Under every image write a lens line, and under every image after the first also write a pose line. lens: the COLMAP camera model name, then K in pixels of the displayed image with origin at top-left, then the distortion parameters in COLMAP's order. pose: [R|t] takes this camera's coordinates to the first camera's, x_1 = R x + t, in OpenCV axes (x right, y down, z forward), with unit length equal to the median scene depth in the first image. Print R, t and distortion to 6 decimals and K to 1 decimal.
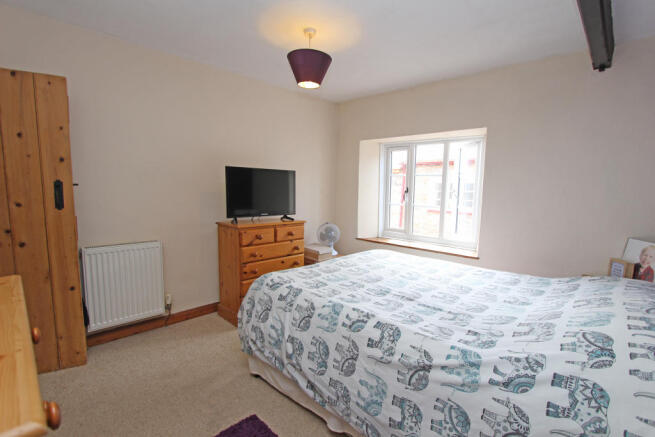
lens RADIAL K [[304.2, 0, 329.6], [0, 304.2, 216.1], [0, 0, 1]] dist [-0.002097, -0.000027]
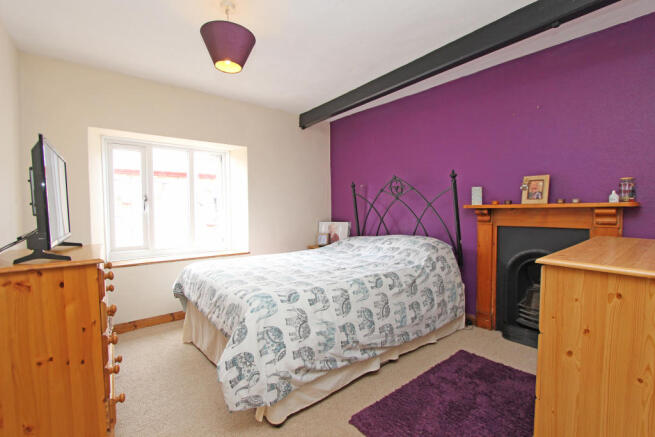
lens RADIAL K [[304.2, 0, 329.7], [0, 304.2, 223.1], [0, 0, 1]] dist [-0.002097, -0.000027]
pose [[0.140585, -0.069832, 0.987603, -1.179537], [0.106594, 0.992779, 0.055025, -0.022069], [-0.984314, 0.097537, 0.147014, 0.867585]]
